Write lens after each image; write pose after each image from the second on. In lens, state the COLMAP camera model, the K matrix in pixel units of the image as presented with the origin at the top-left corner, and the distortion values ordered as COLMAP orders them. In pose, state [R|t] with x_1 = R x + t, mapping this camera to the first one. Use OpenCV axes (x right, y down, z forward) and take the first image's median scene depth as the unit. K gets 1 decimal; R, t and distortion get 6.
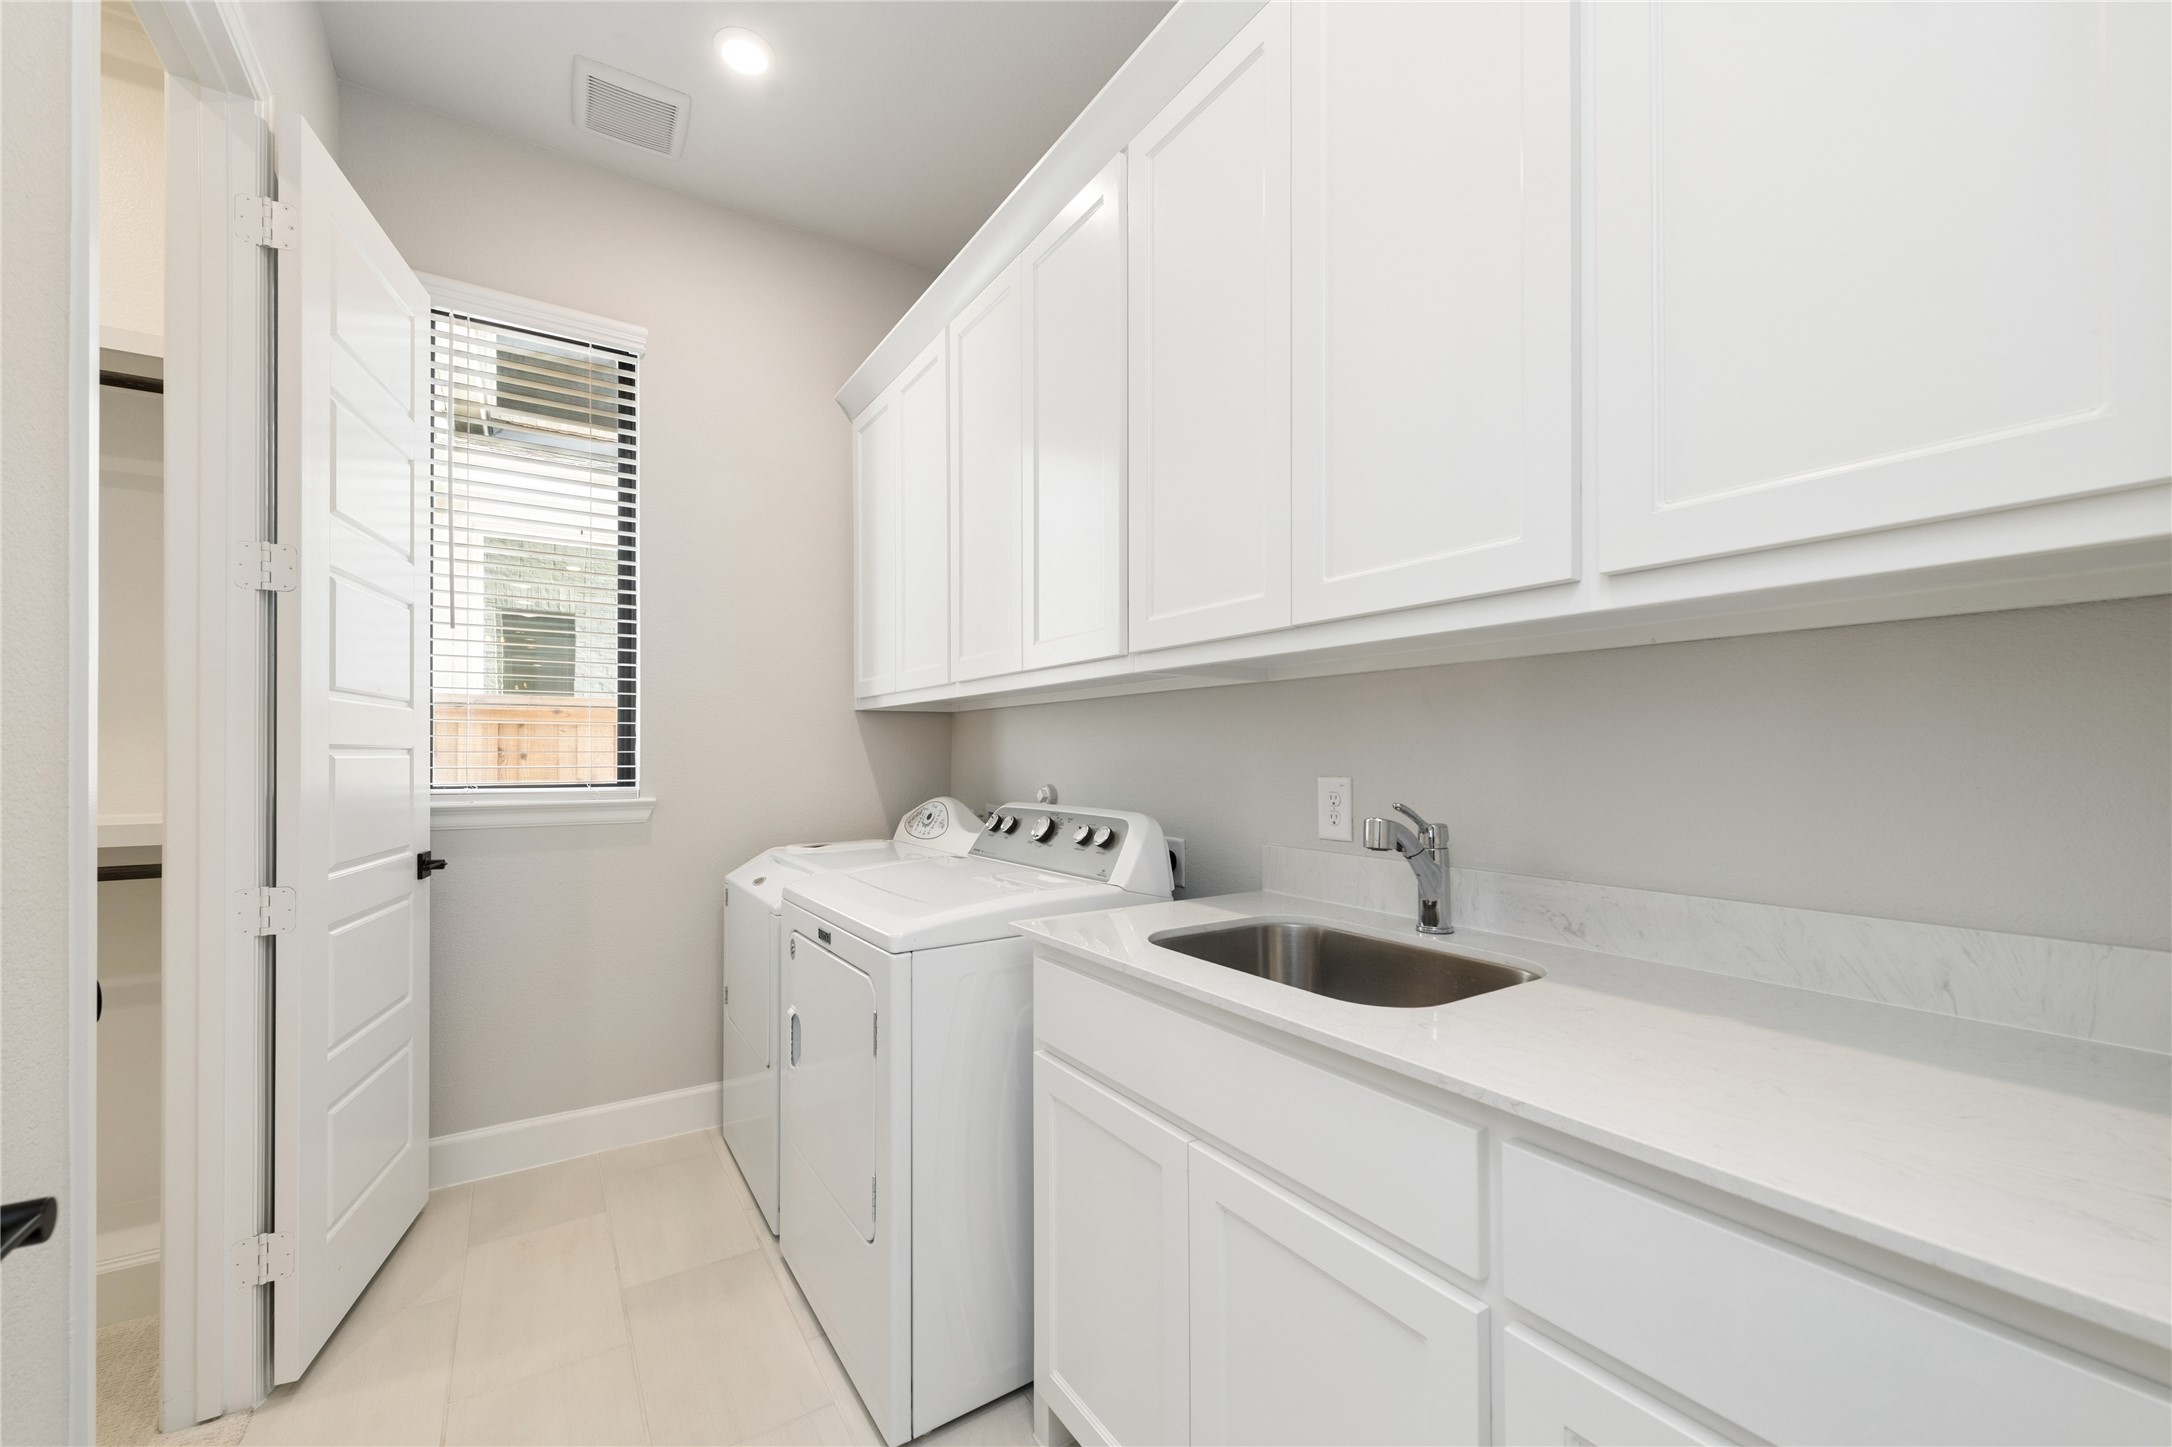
lens RADIAL K [[867.3, 0, 1093.4], [0, 867.3, 745.9], [0, 0, 1]] dist [0.001088, -0.000412]
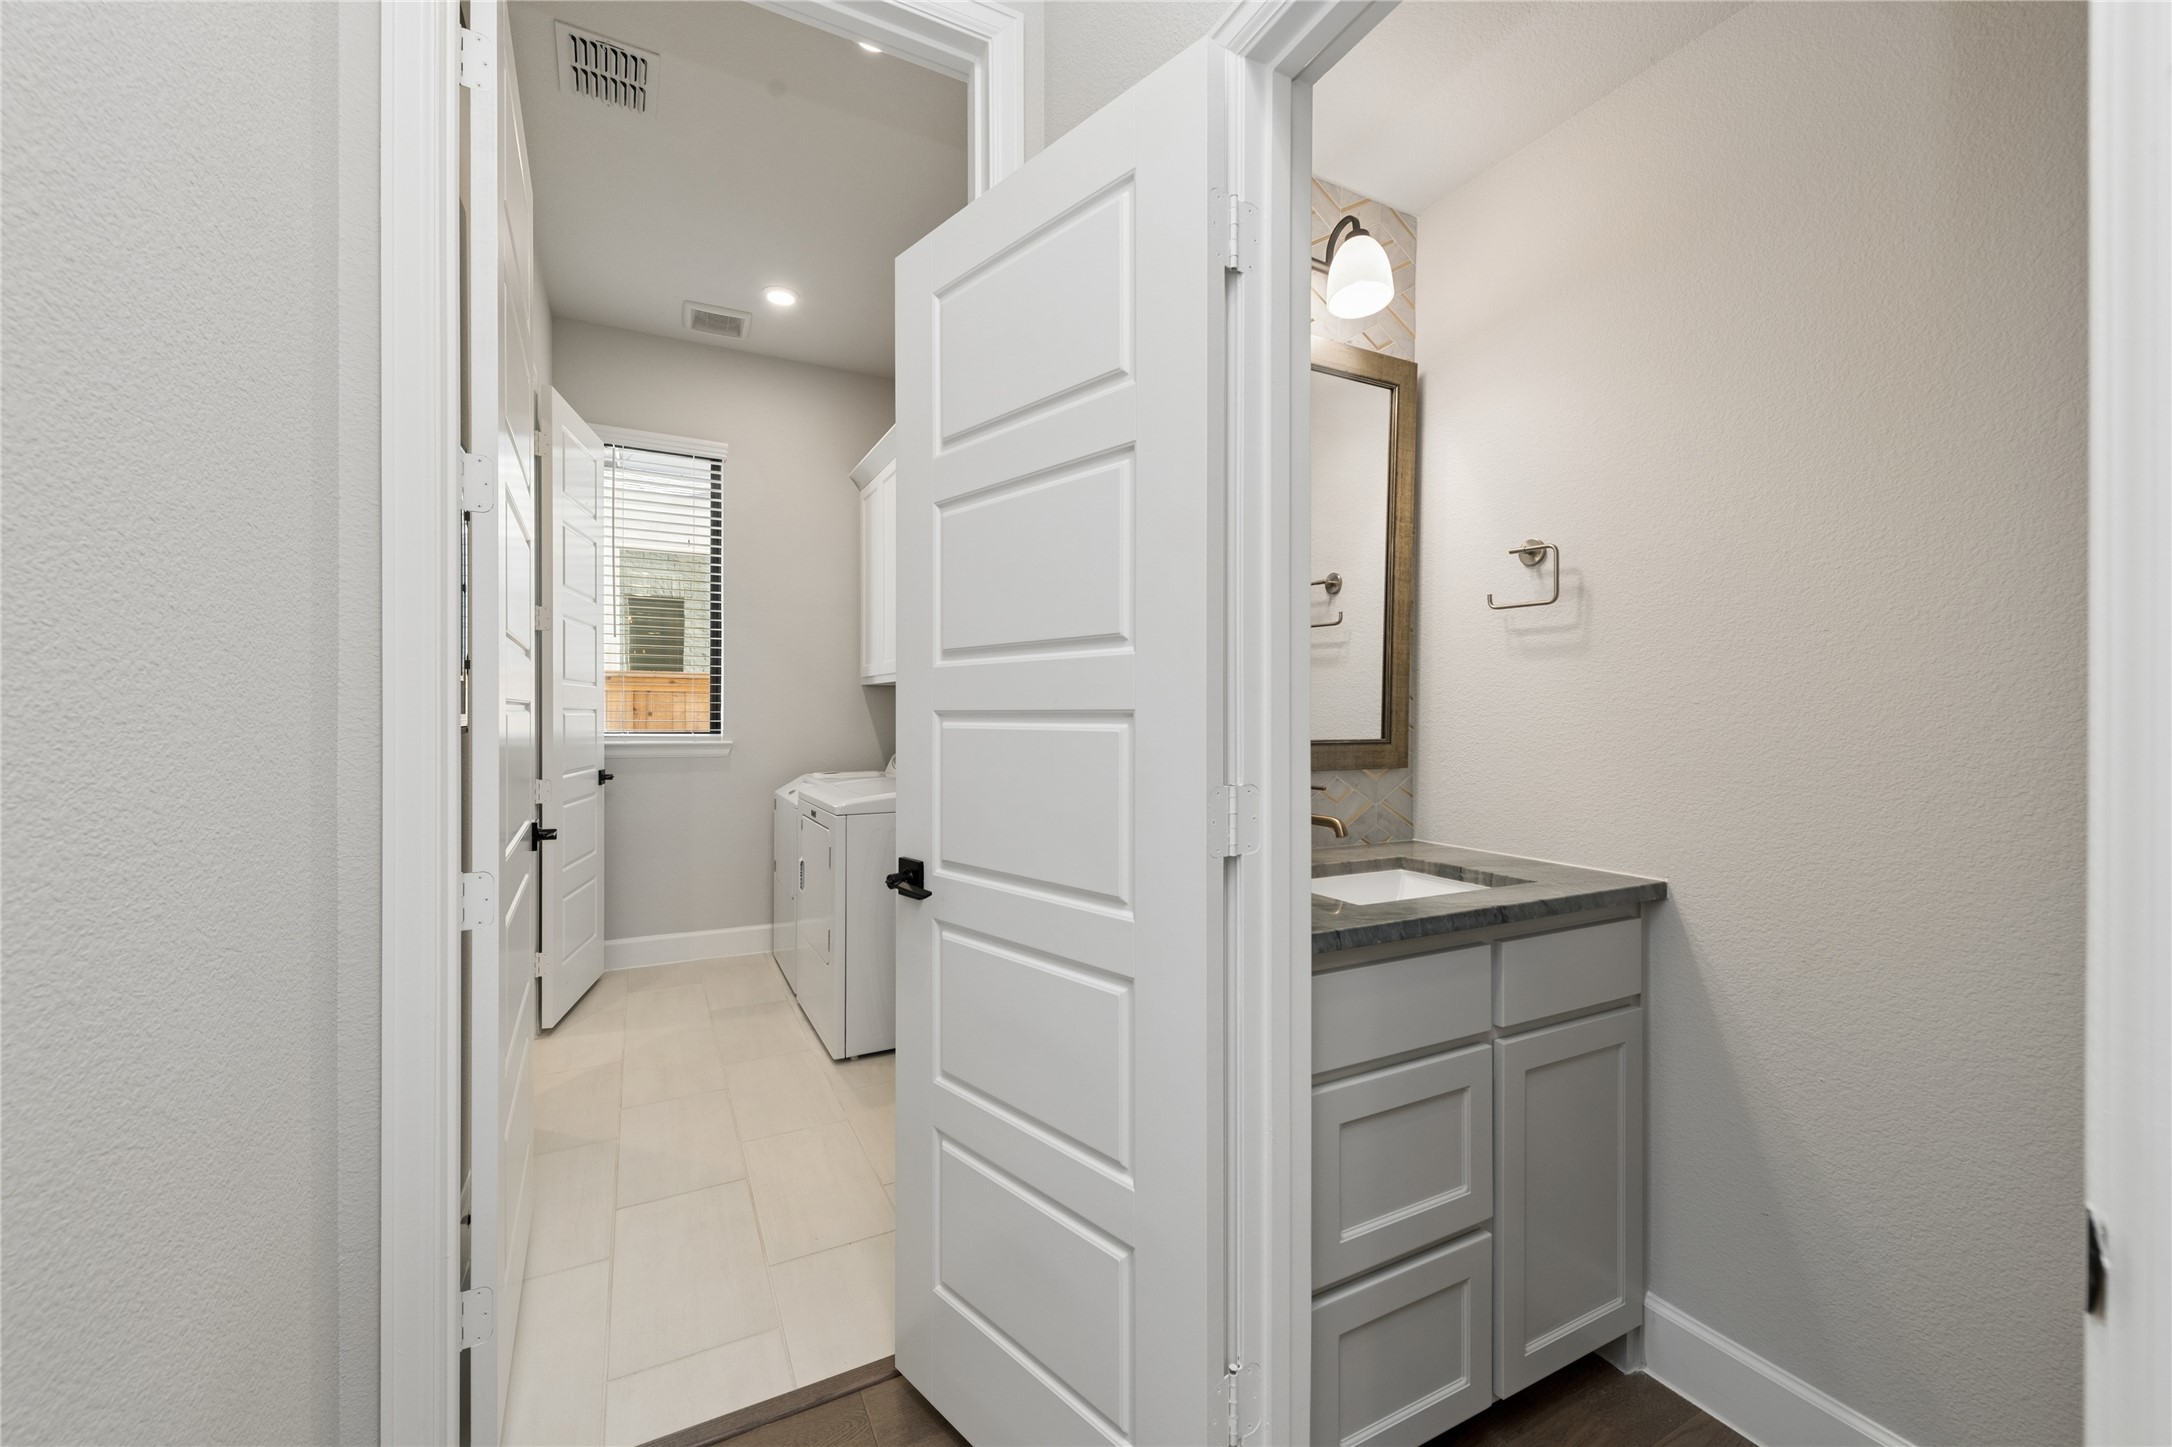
lens RADIAL K [[864.9, 0, 1088.7], [0, 864.9, 715.5], [0, 0, 1]] dist [0.003532, 0.000045]
pose [[0.994903, 0.006894, -0.100597, 0.306414], [-0.005647, 0.999904, 0.012675, -0.010840], [0.100675, -0.012042, 0.994846, -0.516674]]
